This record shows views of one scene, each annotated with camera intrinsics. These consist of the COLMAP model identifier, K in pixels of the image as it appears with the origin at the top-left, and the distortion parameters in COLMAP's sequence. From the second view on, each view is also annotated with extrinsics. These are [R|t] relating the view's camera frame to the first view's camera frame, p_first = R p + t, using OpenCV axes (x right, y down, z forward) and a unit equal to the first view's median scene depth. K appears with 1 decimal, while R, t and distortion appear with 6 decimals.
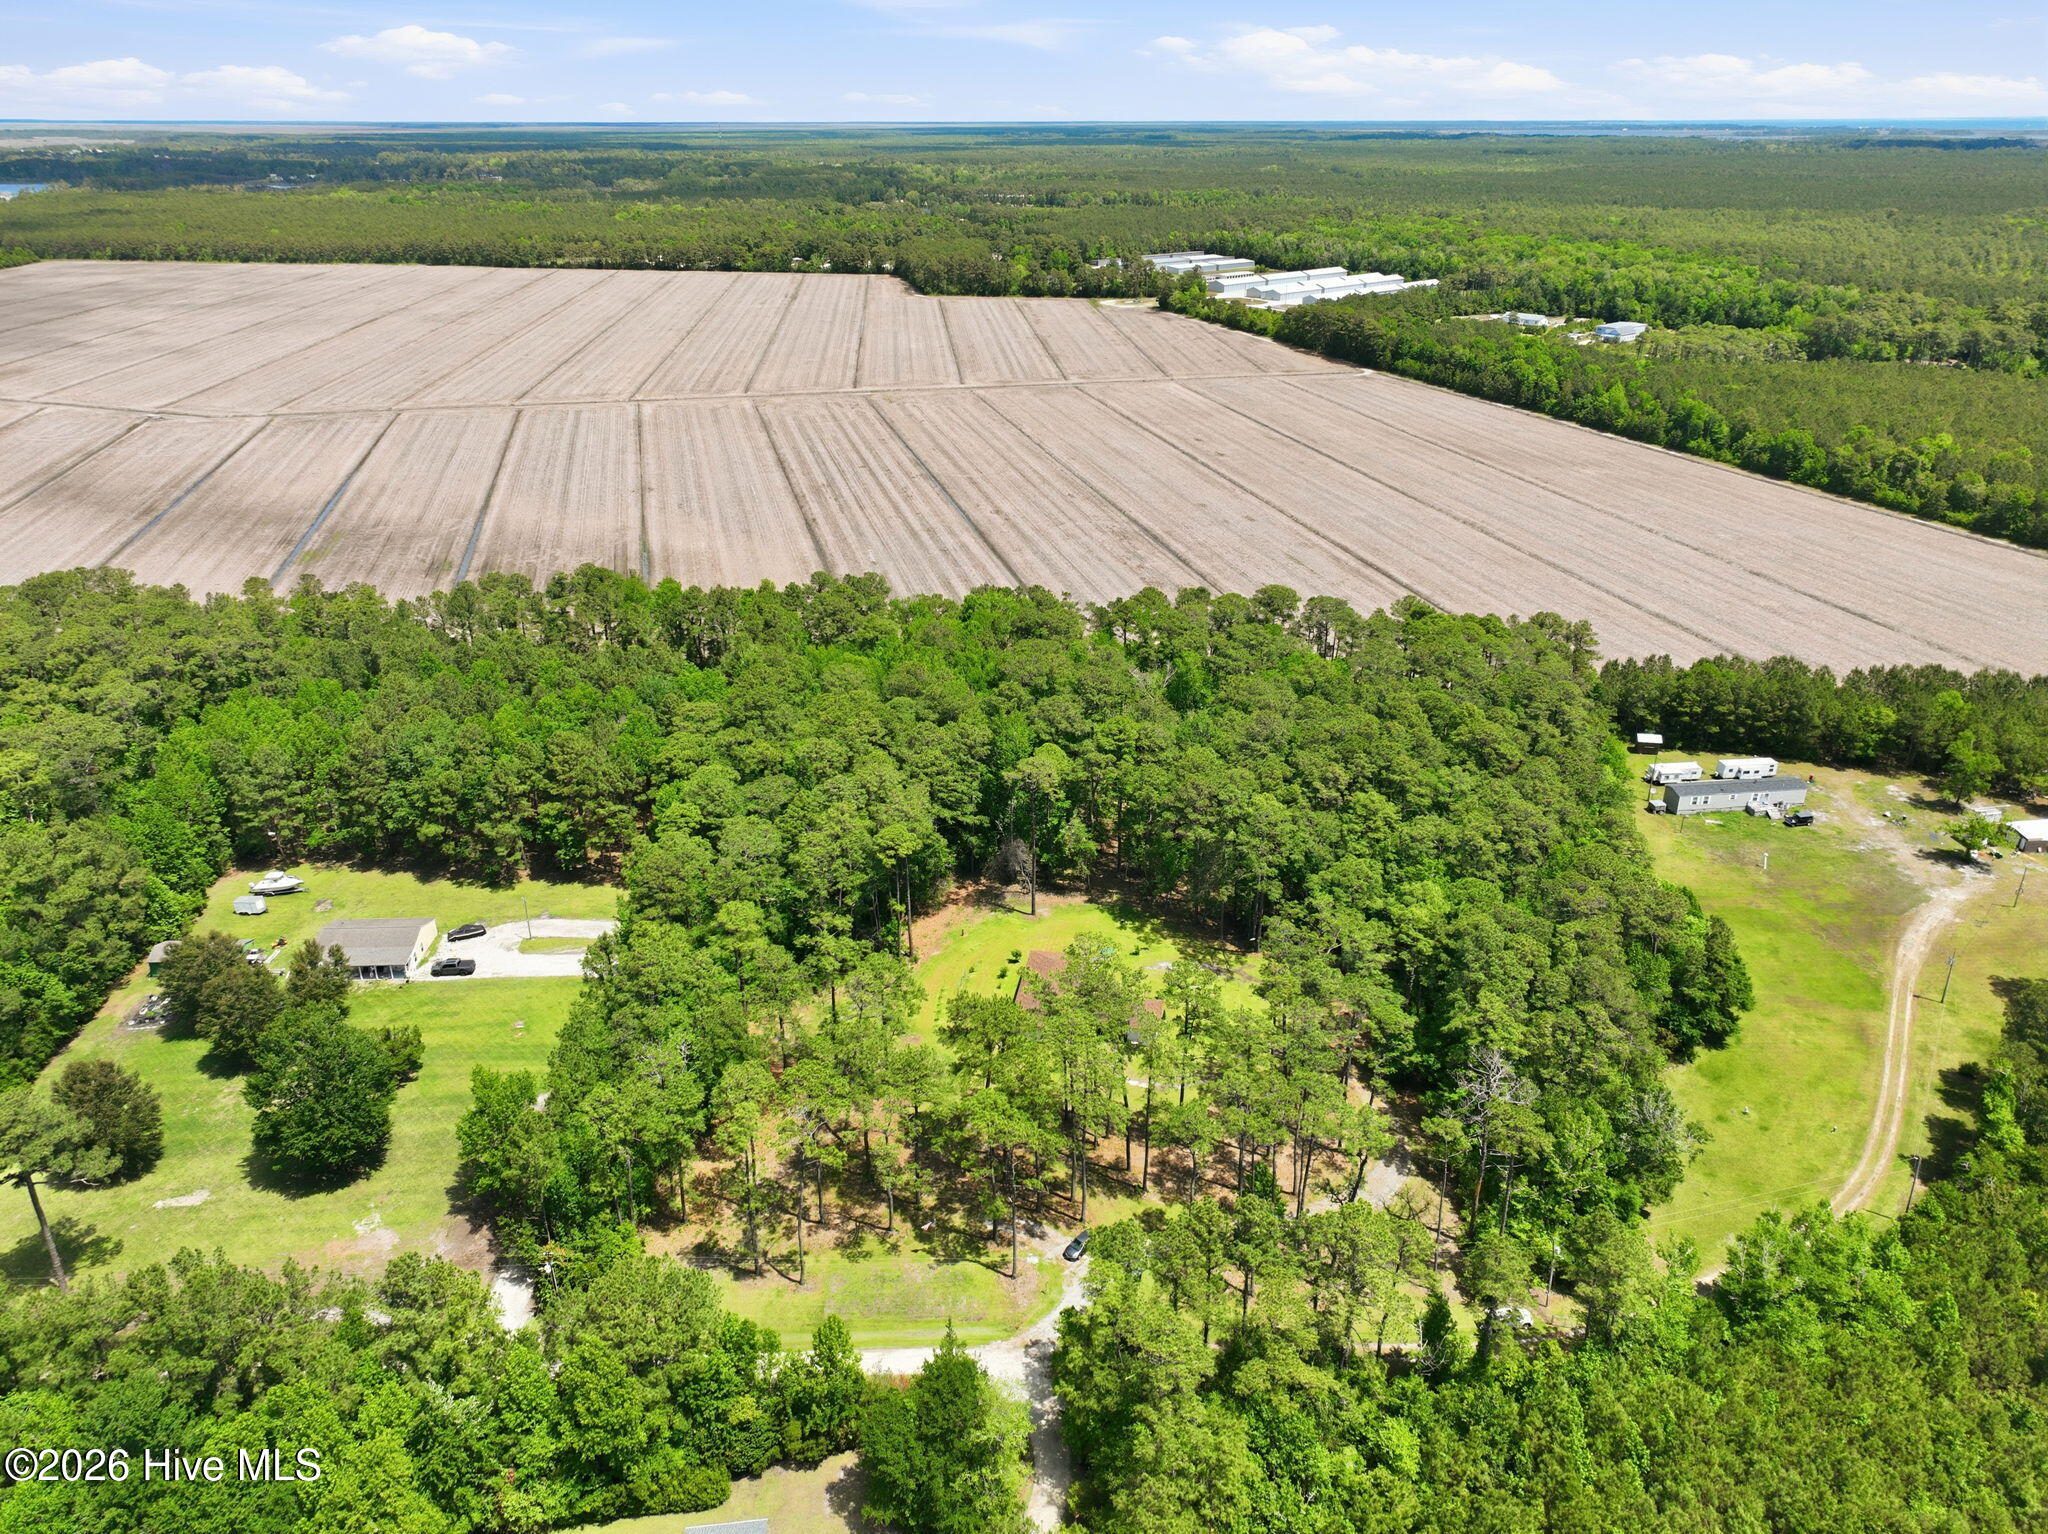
lens RADIAL K [[1418.8, 0, 1029.0], [0, 1418.8, 773.7], [0, 0, 1]] dist [-0.005962, 0.019608]
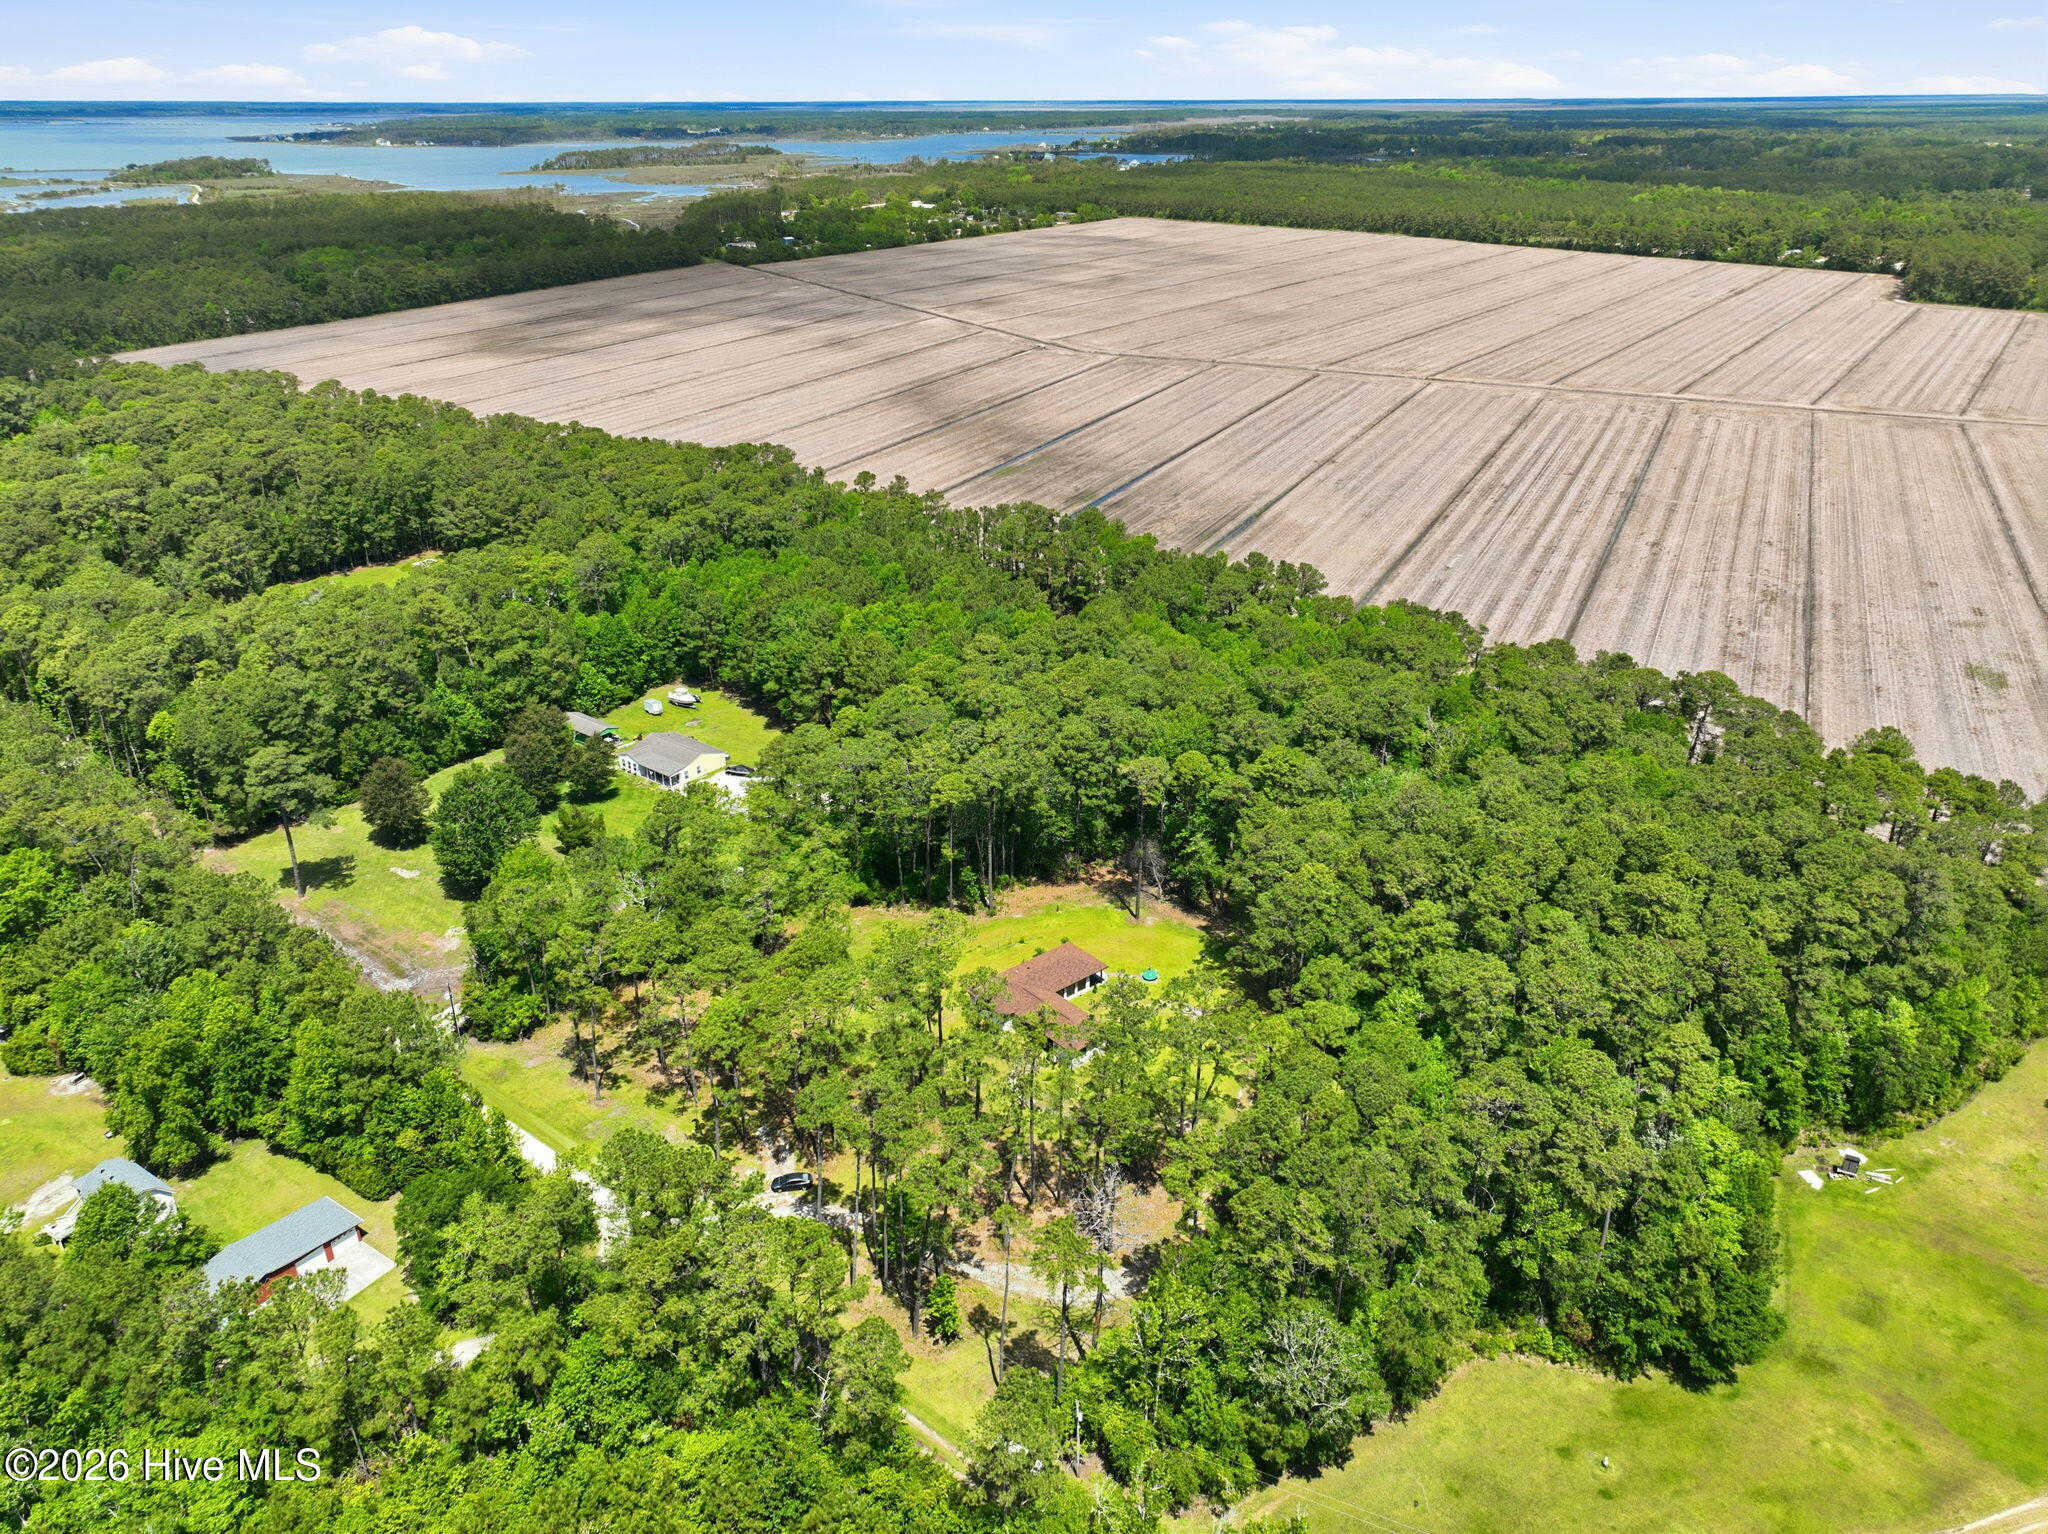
lens RADIAL K [[1418.8, 0, 1029.0], [0, 1418.8, 773.7], [0, 0, 1]] dist [-0.005962, 0.019608]
pose [[0.757426, 0.277794, -0.590878, 0.097490], [-0.269869, 0.957253, 0.104105, -0.015022], [0.594539, 0.080608, 0.800016, 0.035495]]
